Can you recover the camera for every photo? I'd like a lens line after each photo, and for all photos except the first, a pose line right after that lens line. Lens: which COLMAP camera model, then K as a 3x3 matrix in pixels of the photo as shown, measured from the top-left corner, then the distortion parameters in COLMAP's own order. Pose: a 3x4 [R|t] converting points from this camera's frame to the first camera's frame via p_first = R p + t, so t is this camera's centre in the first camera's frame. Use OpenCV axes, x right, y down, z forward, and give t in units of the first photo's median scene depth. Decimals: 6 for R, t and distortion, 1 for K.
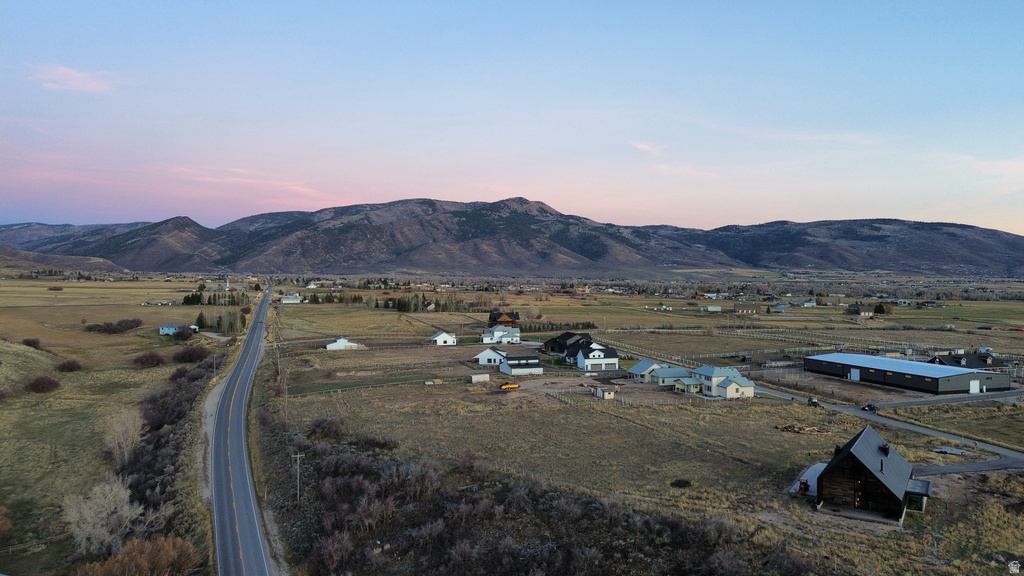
lens RADIAL K [[723.7, 0, 512.2], [0, 723.7, 284.4], [0, 0, 1]] dist [0.079301, -0.068649]
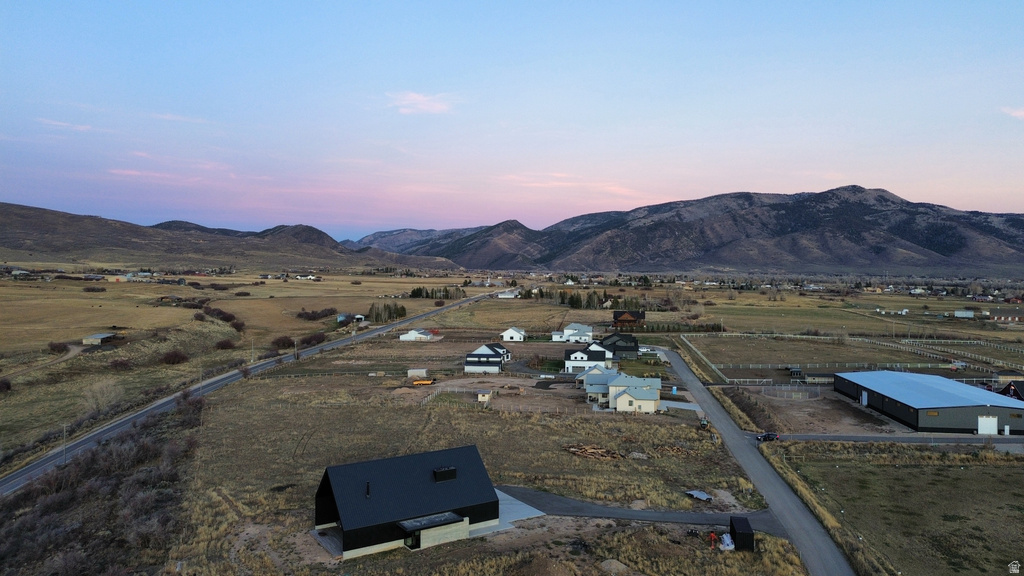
lens RADIAL K [[723.7, 0, 511.9], [0, 723.7, 289.2], [0, 0, 1]] dist [0.079301, -0.068649]
pose [[0.904801, 0.012222, -0.425660, 0.322885], [-0.008038, 0.999900, 0.011624, 0.000995], [0.425759, -0.007096, 0.904809, 0.097884]]
